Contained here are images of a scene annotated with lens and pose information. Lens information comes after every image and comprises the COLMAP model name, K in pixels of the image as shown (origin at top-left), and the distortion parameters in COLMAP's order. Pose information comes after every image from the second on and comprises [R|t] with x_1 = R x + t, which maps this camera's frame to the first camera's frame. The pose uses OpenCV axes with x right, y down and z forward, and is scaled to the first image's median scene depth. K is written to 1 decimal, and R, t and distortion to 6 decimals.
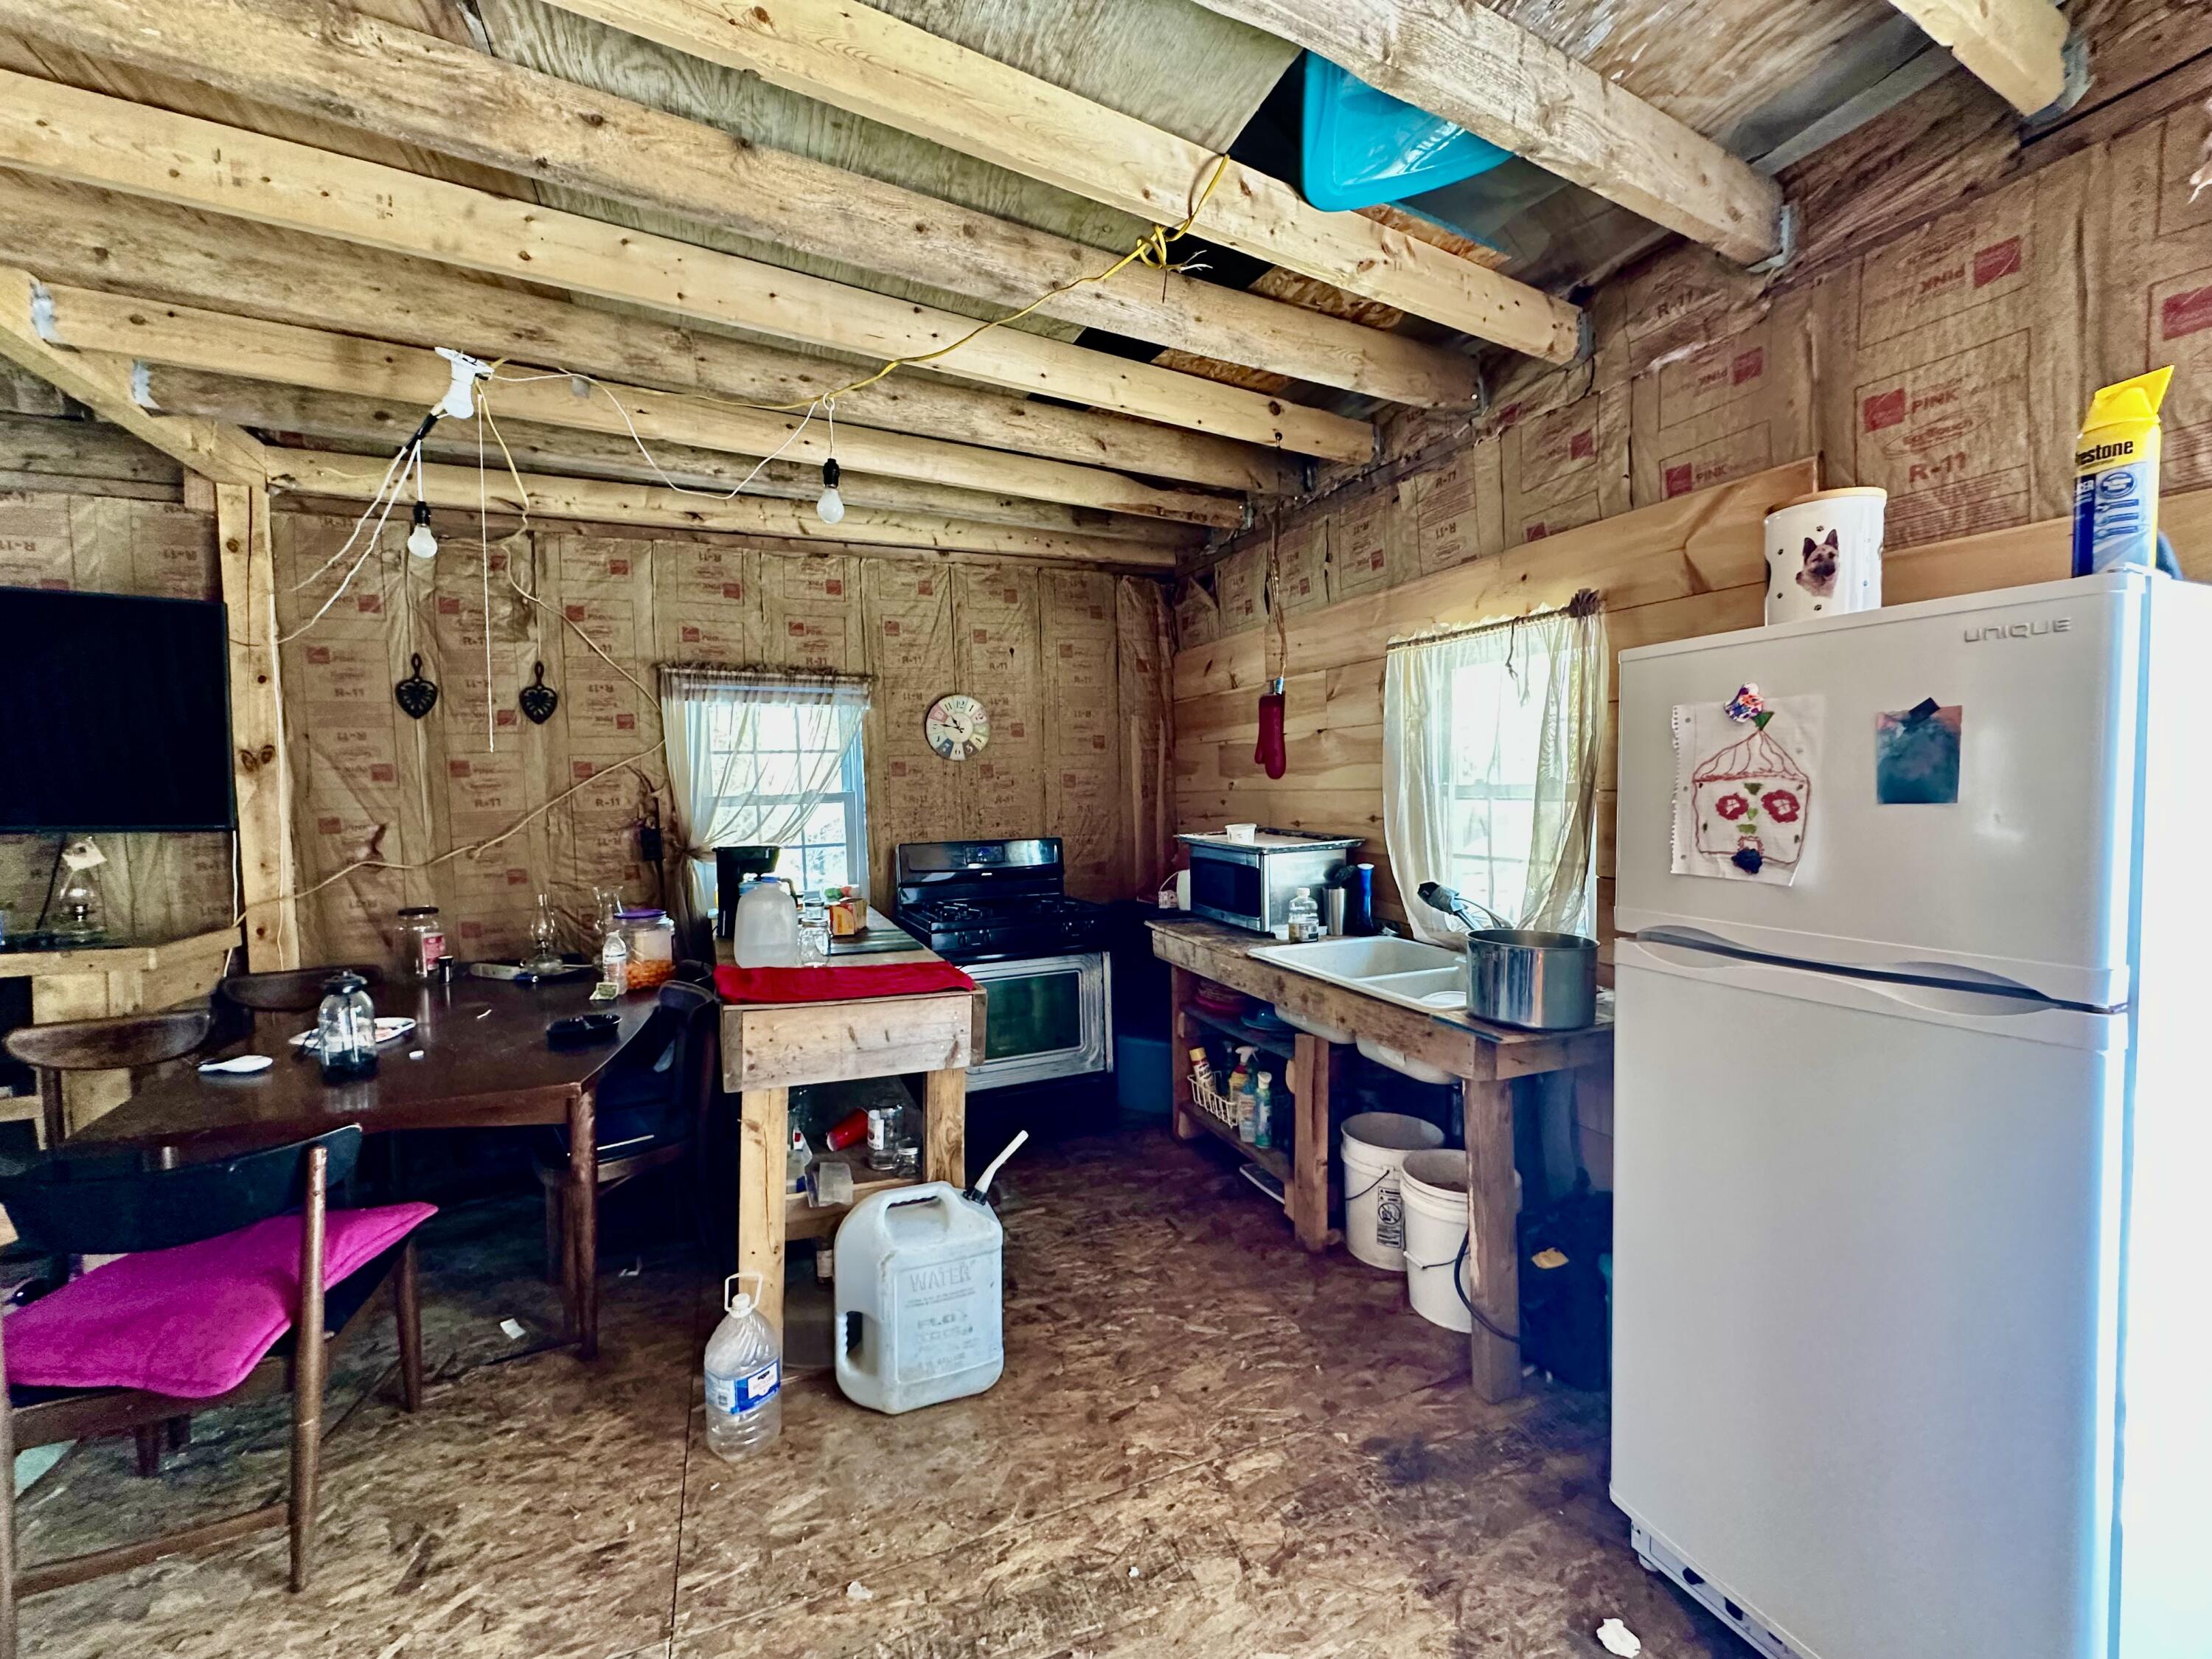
lens RADIAL K [[879.6, 0, 1113.4], [0, 879.6, 821.4], [0, 0, 1]] dist [0.001692, 0.000362]
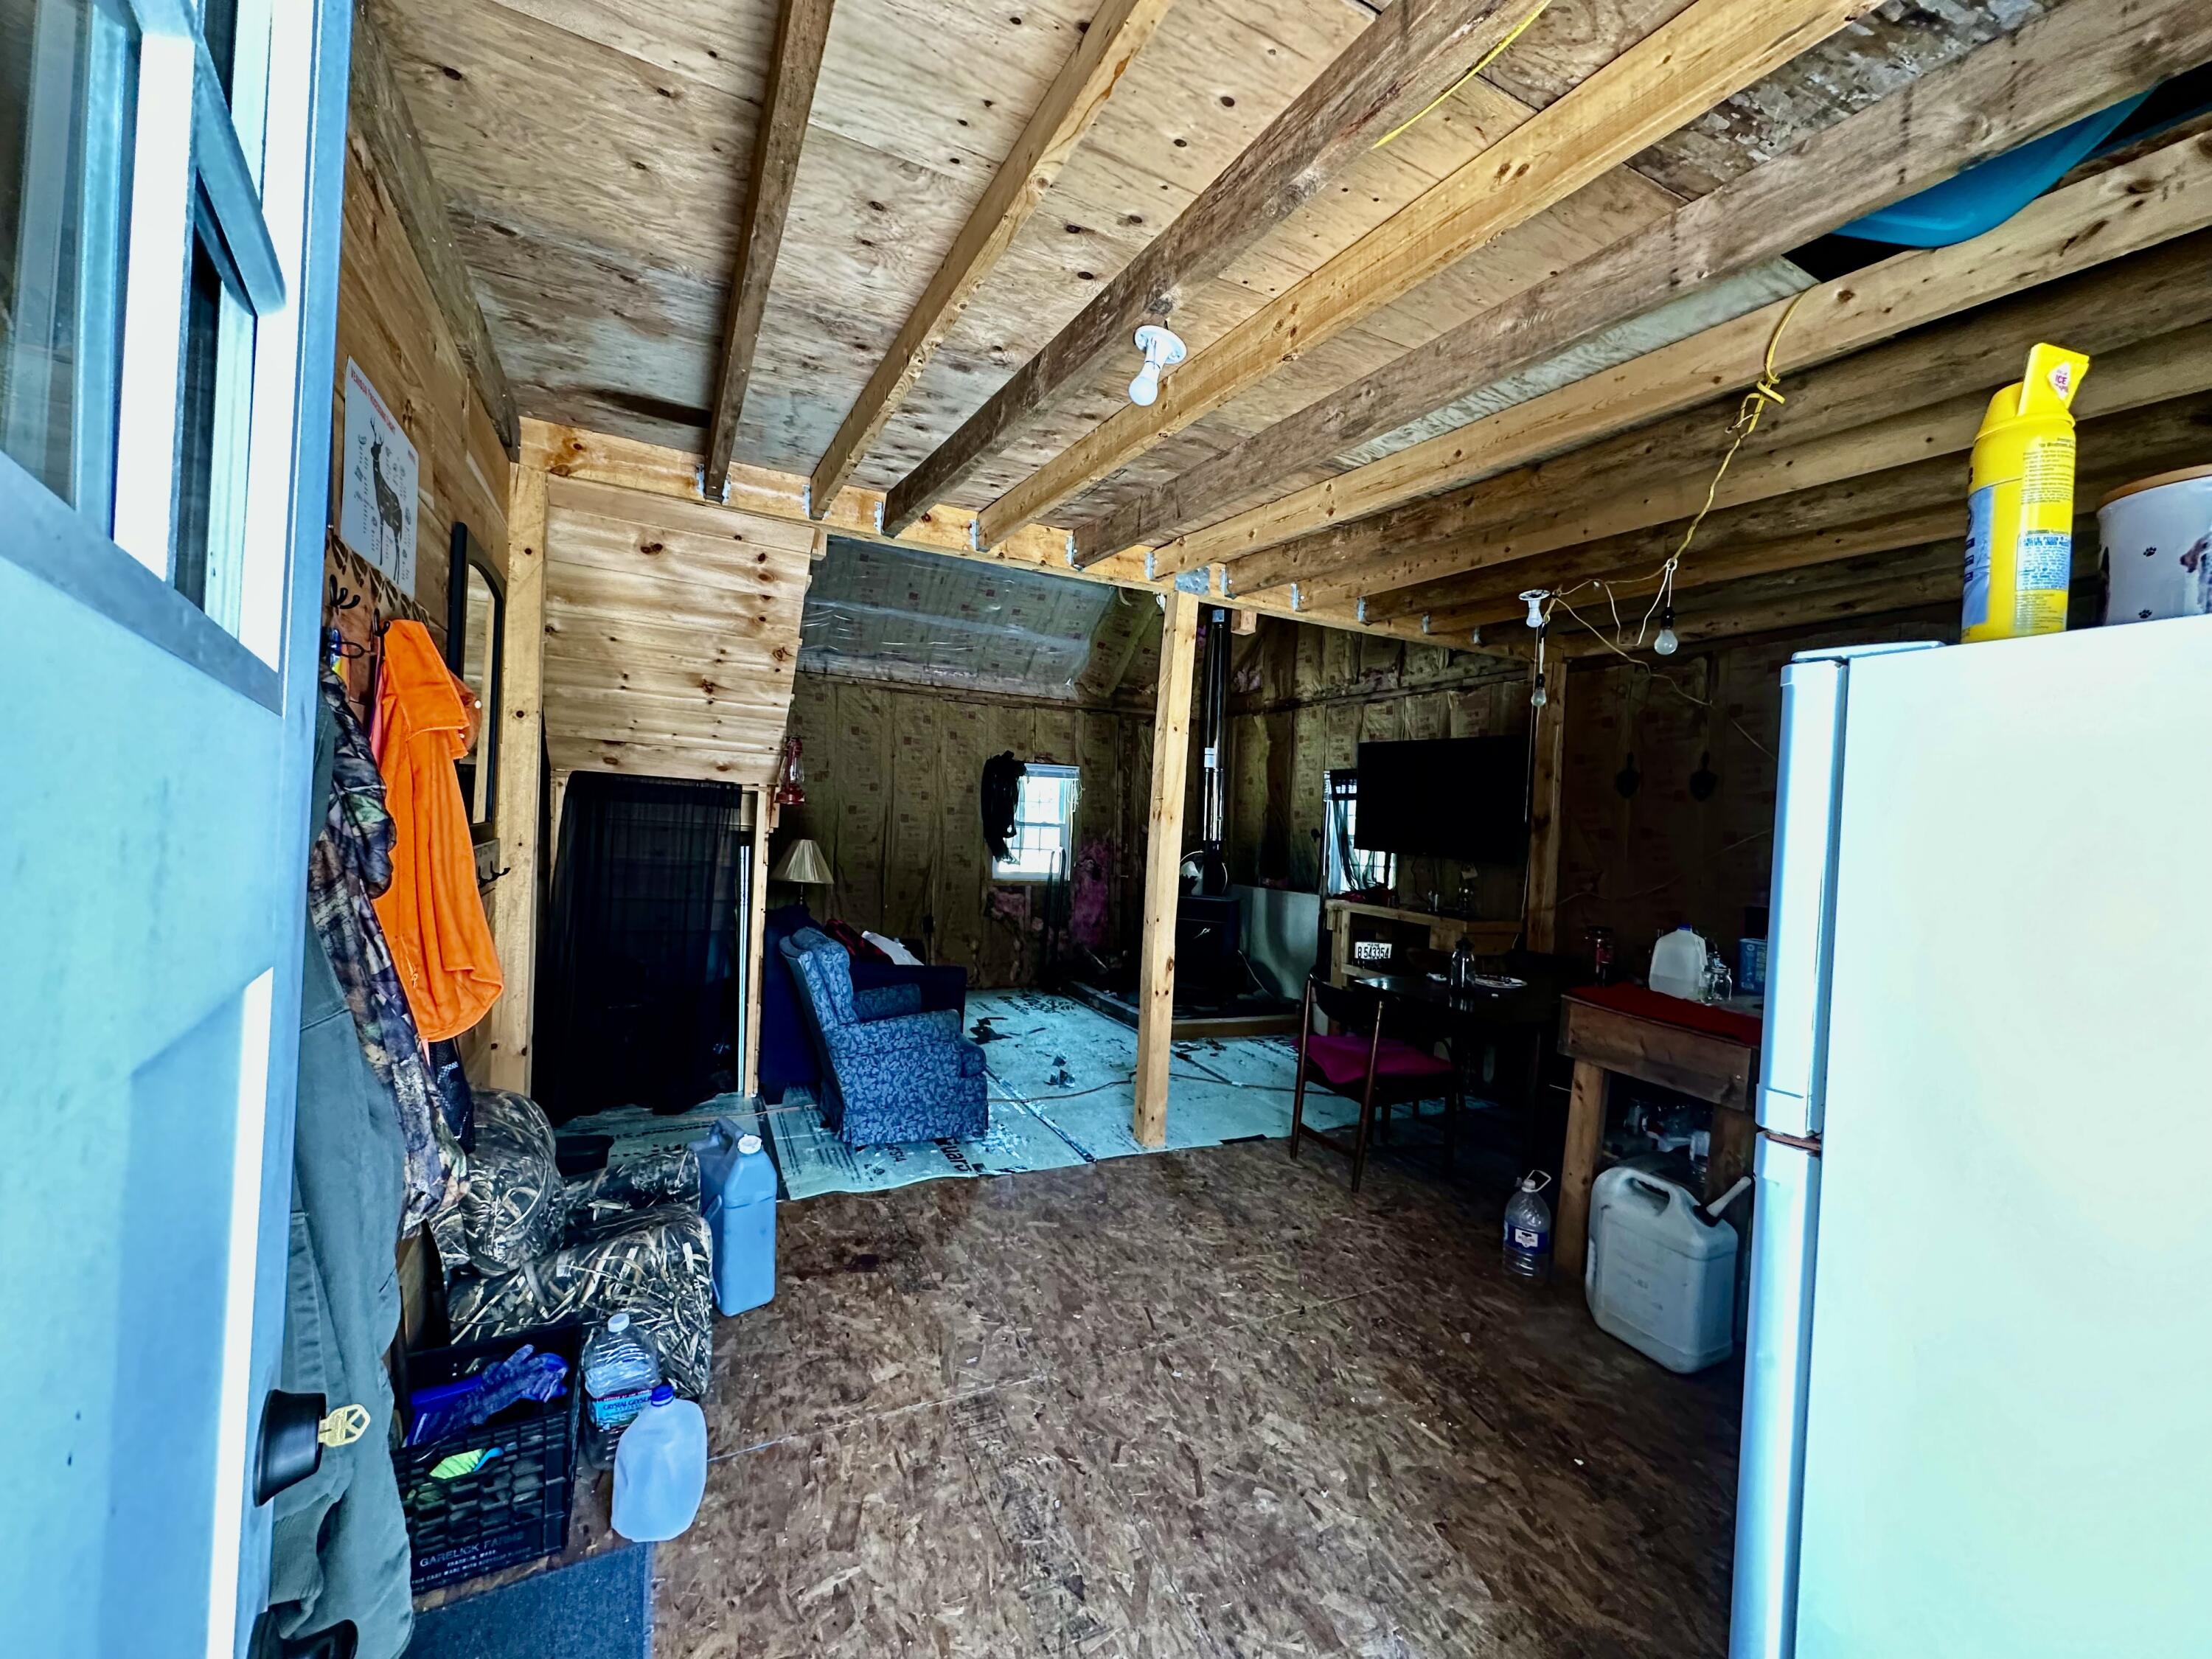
lens RADIAL K [[879.6, 0, 1102.9], [0, 879.6, 821.5], [0, 0, 1]] dist [0.001692, 0.000362]
pose [[0.068285, 0.020178, -0.997462, 0.595407], [-0.093560, 0.995519, 0.013734, -0.018717], [0.993269, 0.092385, 0.069867, 0.057463]]
